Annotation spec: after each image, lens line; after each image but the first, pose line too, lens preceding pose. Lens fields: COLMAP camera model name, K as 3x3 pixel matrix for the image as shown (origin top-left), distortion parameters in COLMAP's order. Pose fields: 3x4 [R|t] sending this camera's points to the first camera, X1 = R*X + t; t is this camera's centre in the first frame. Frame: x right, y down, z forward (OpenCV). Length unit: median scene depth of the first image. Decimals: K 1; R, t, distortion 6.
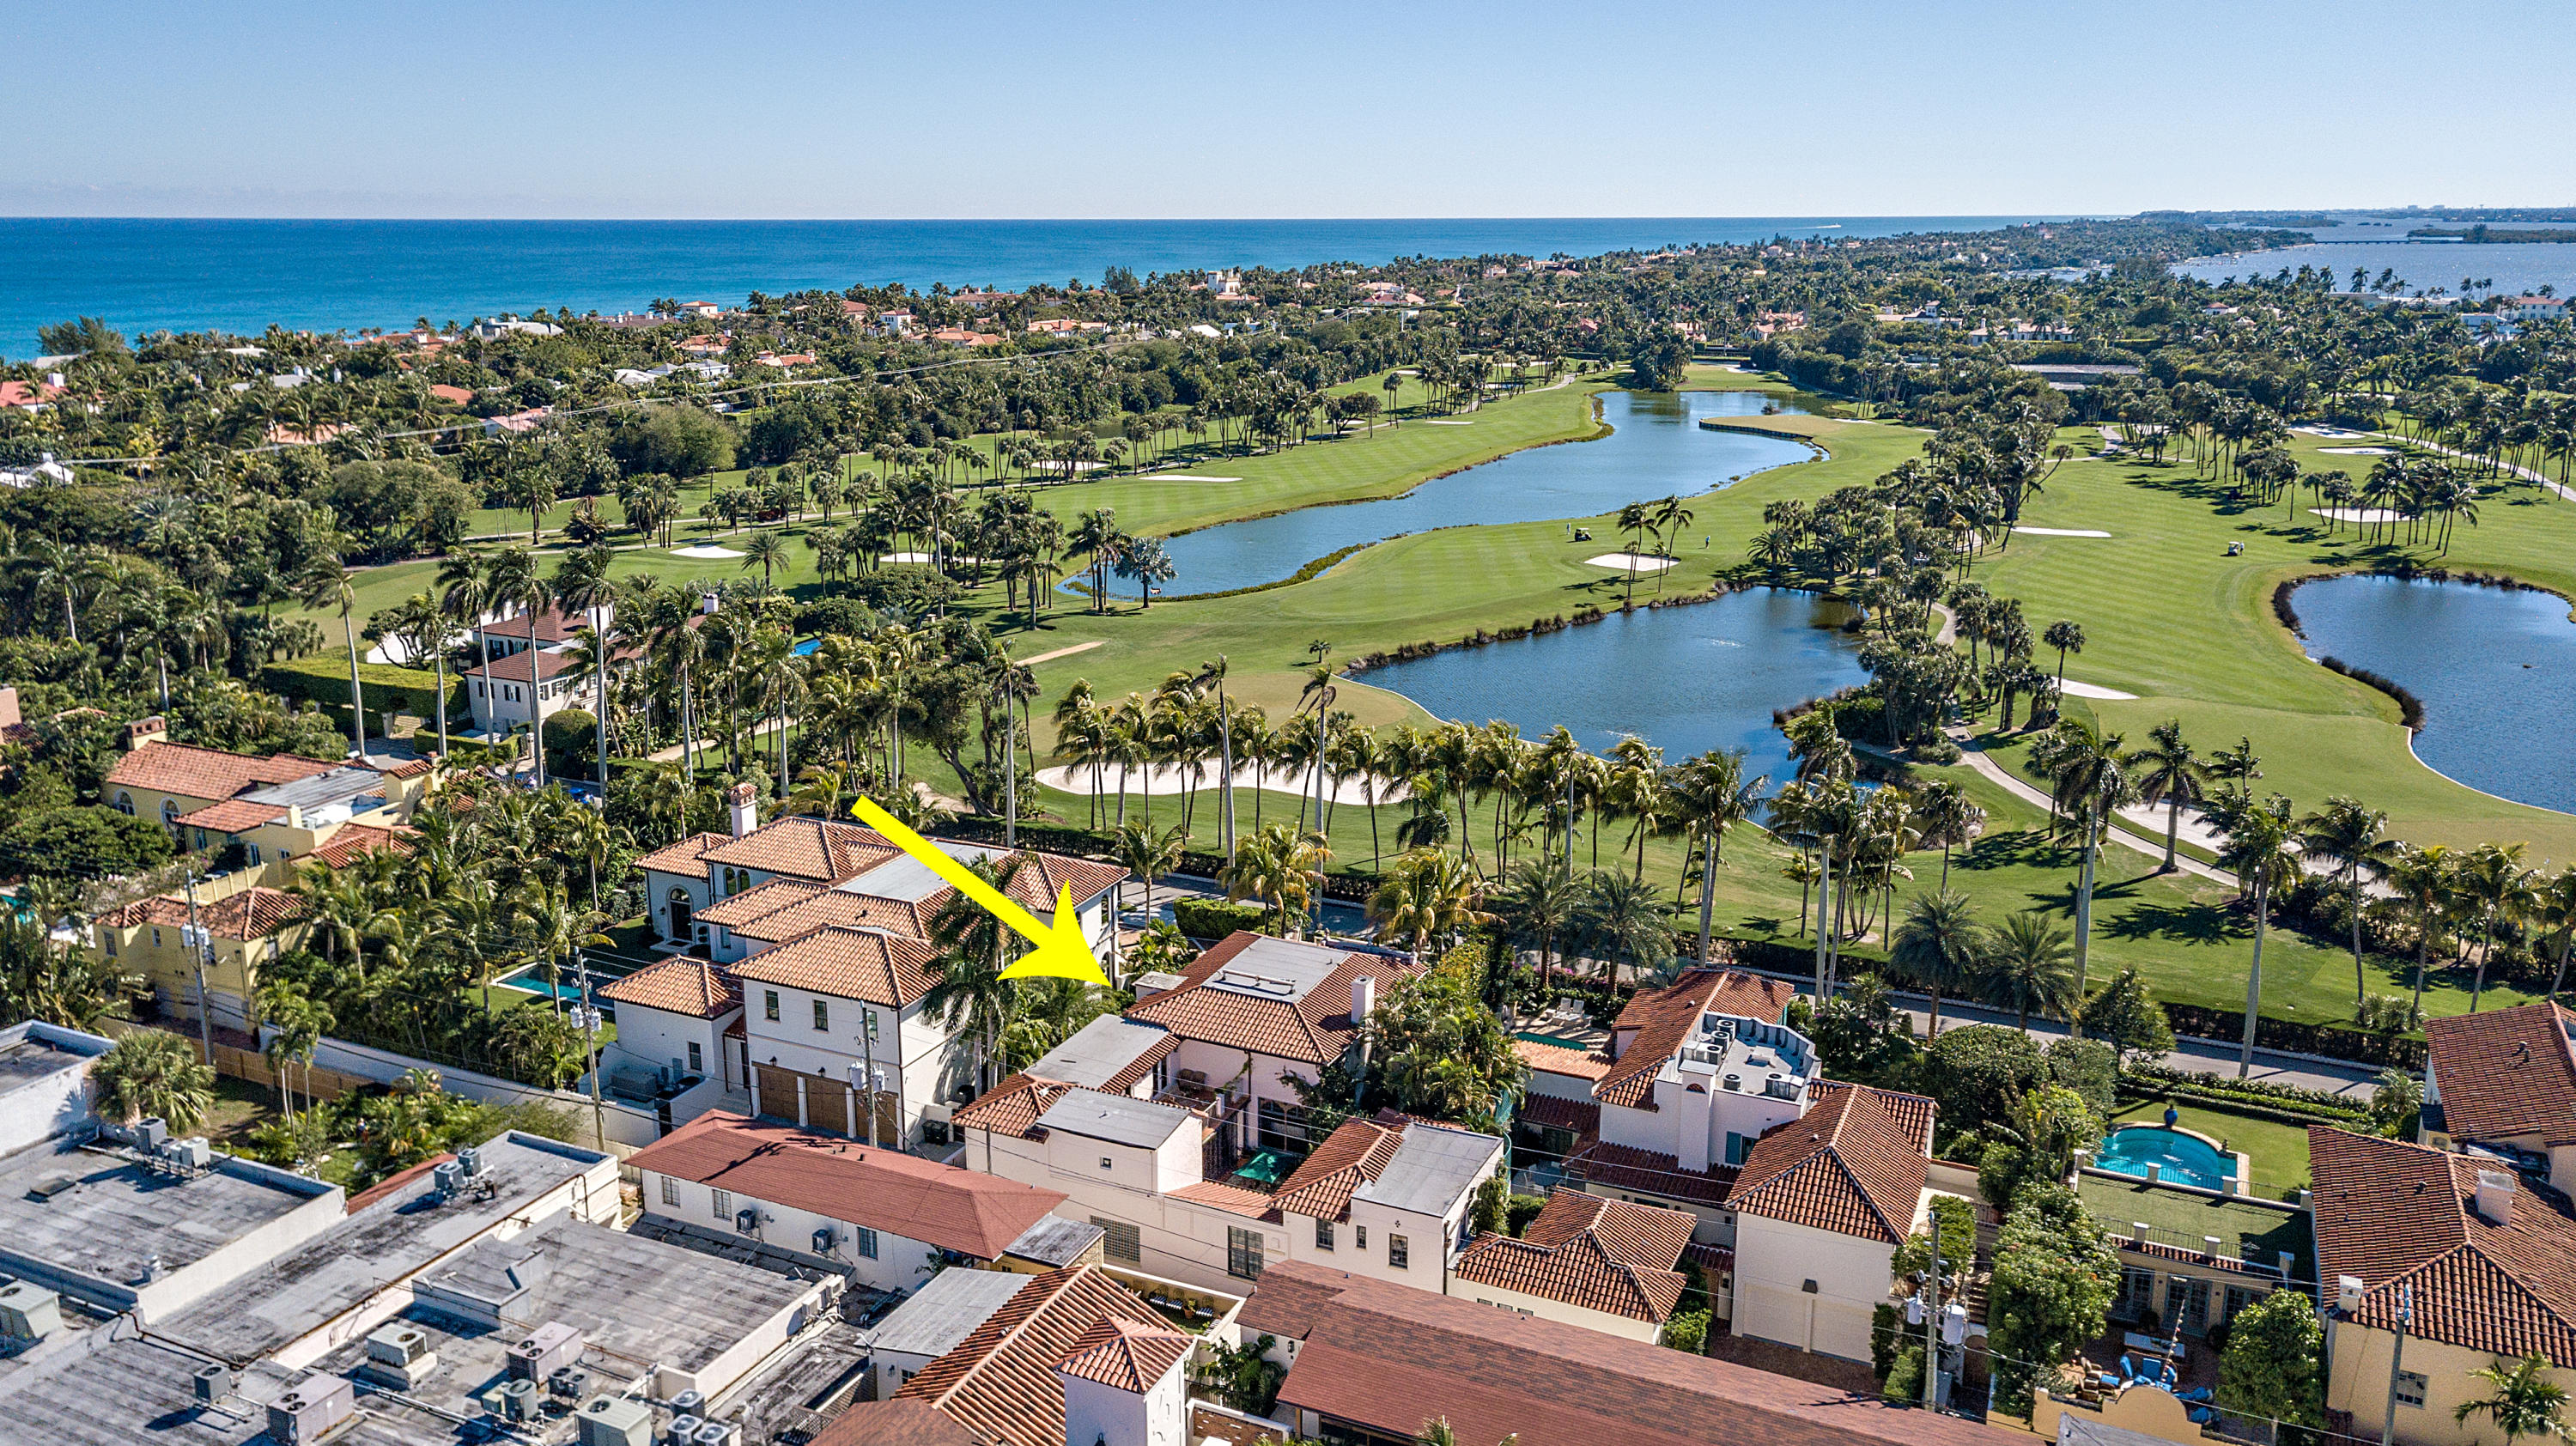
lens RADIAL K [[1962.6, 0, 1274.7], [0, 1962.6, 726.3], [0, 0, 1]] dist [0.066220, -0.054235]
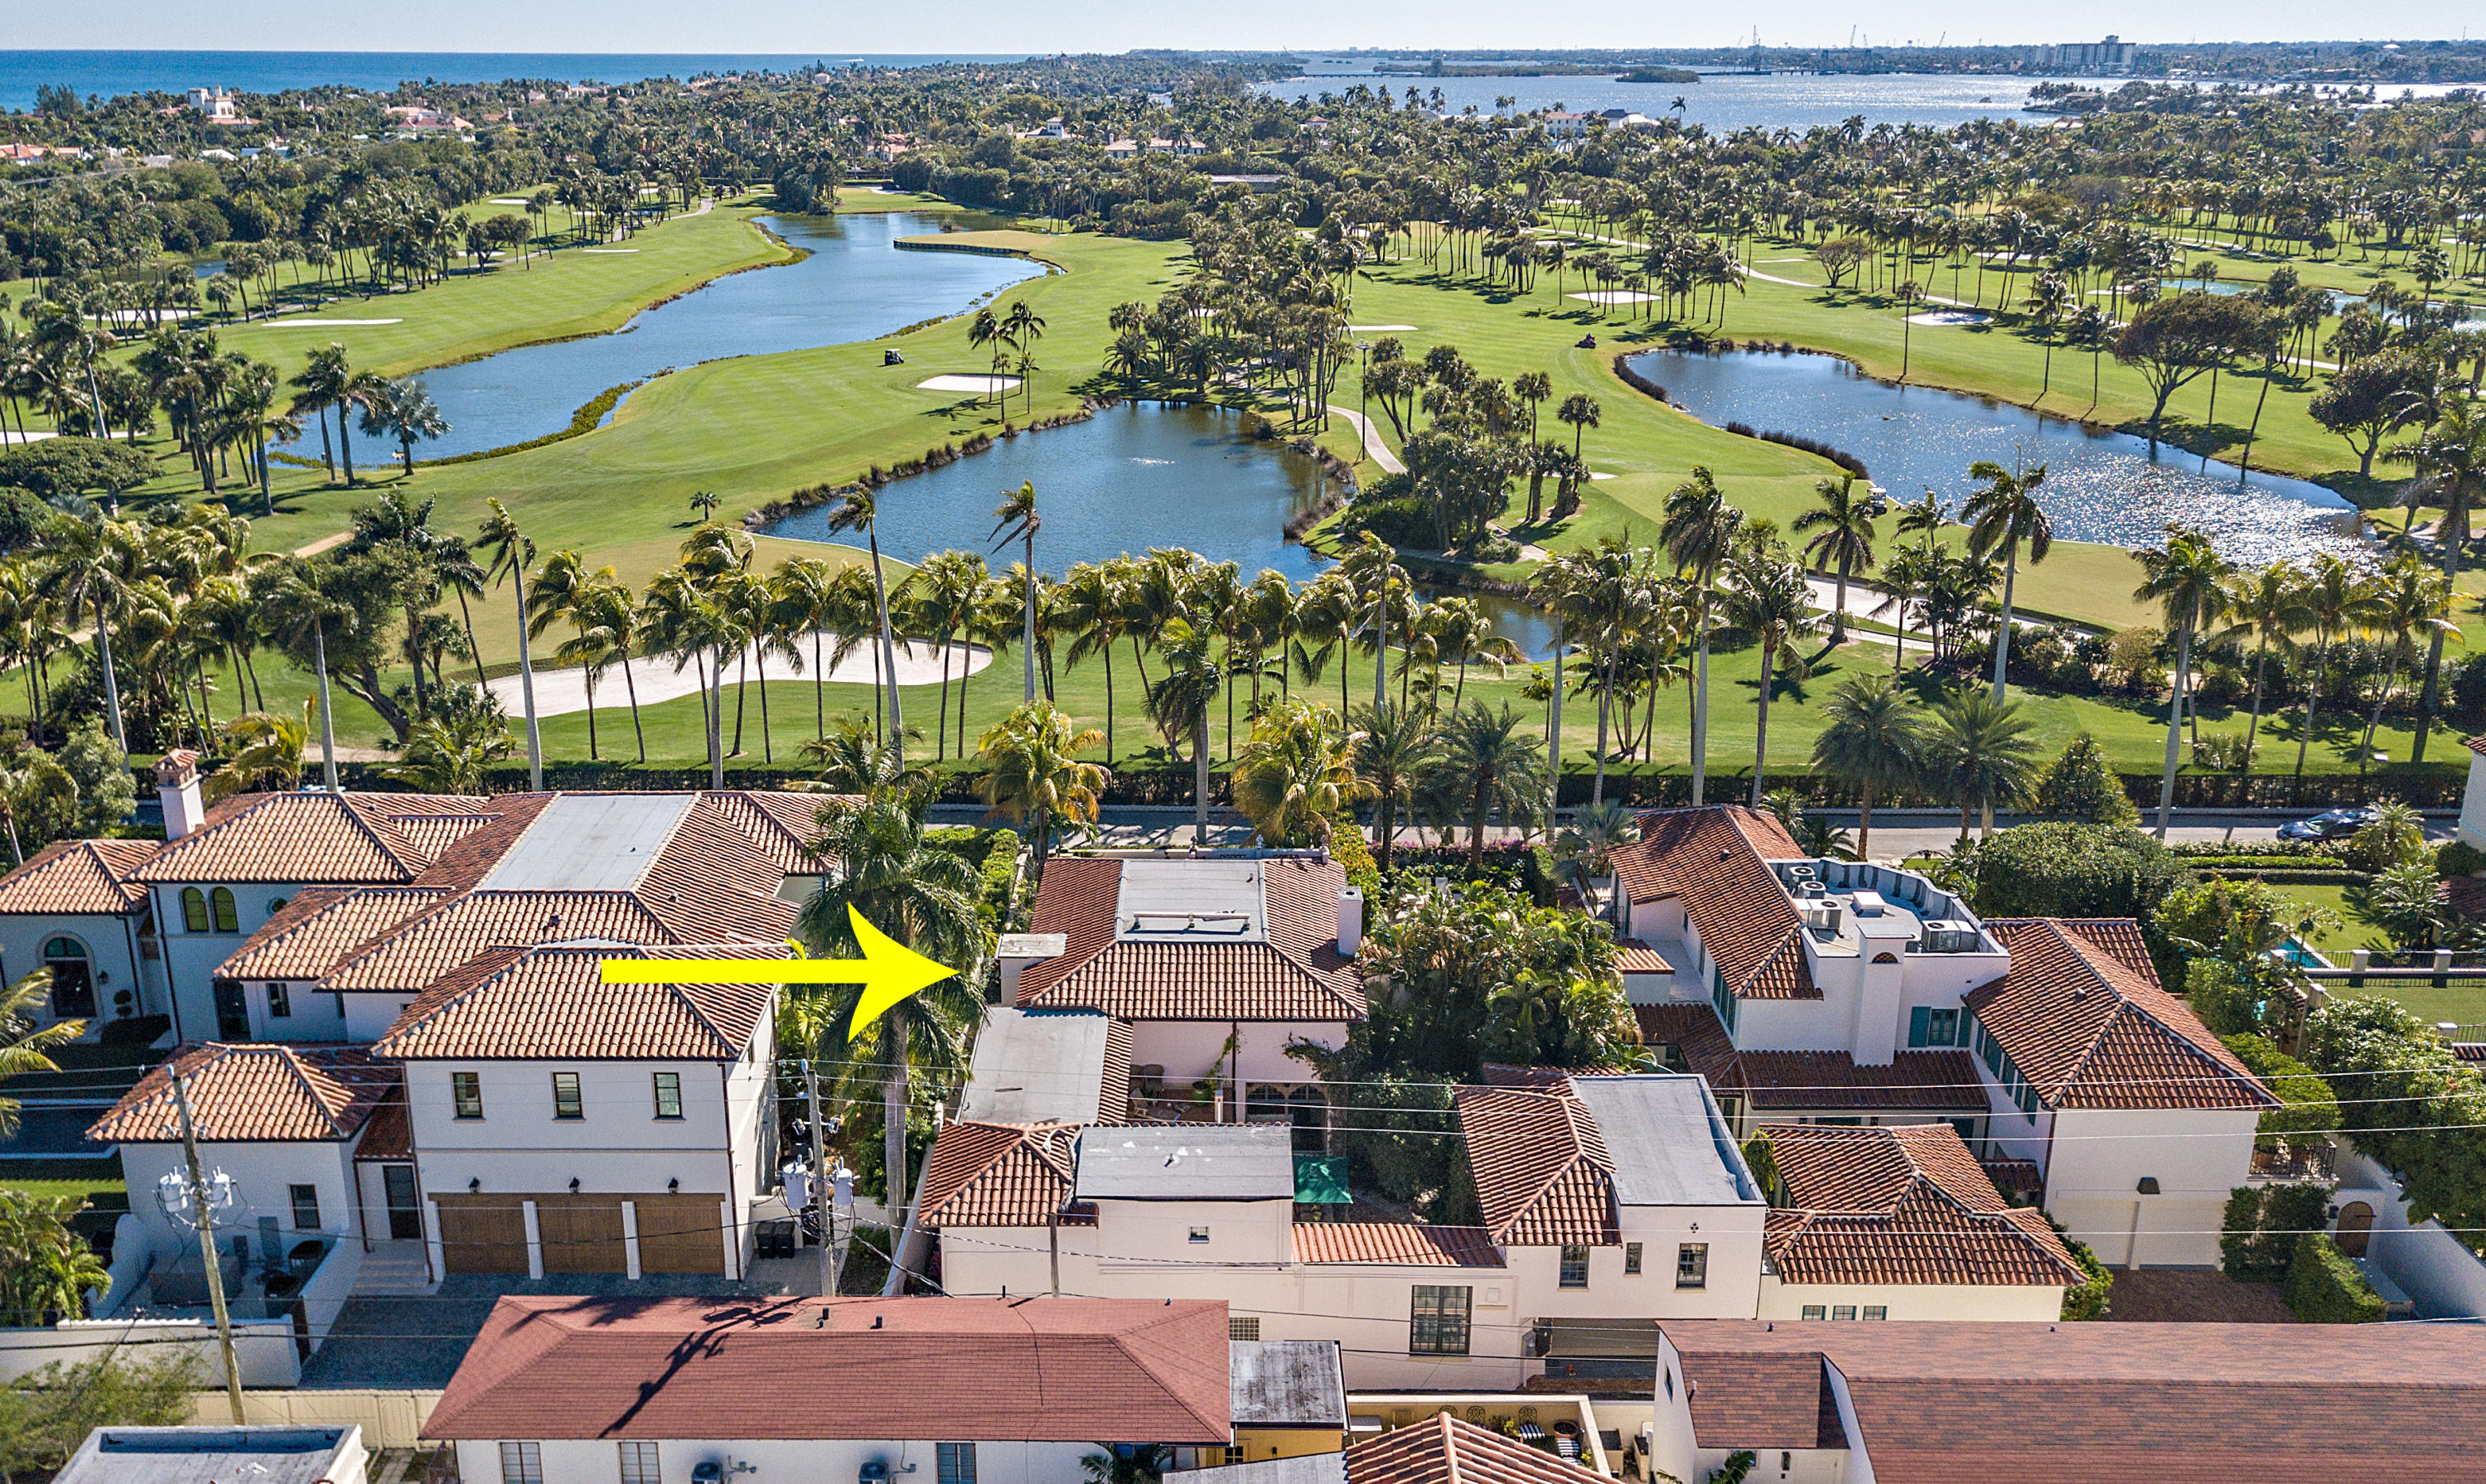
lens RADIAL K [[2055.2, 0, 1199.0], [0, 2055.2, 737.3], [0, 0, 1]] dist [0.037985, -0.002677]
pose [[0.906122, -0.132424, 0.401755, -0.144883], [0.105346, 0.990457, 0.088869, 0.000985], [-0.409690, -0.038203, 0.911425, 0.172181]]
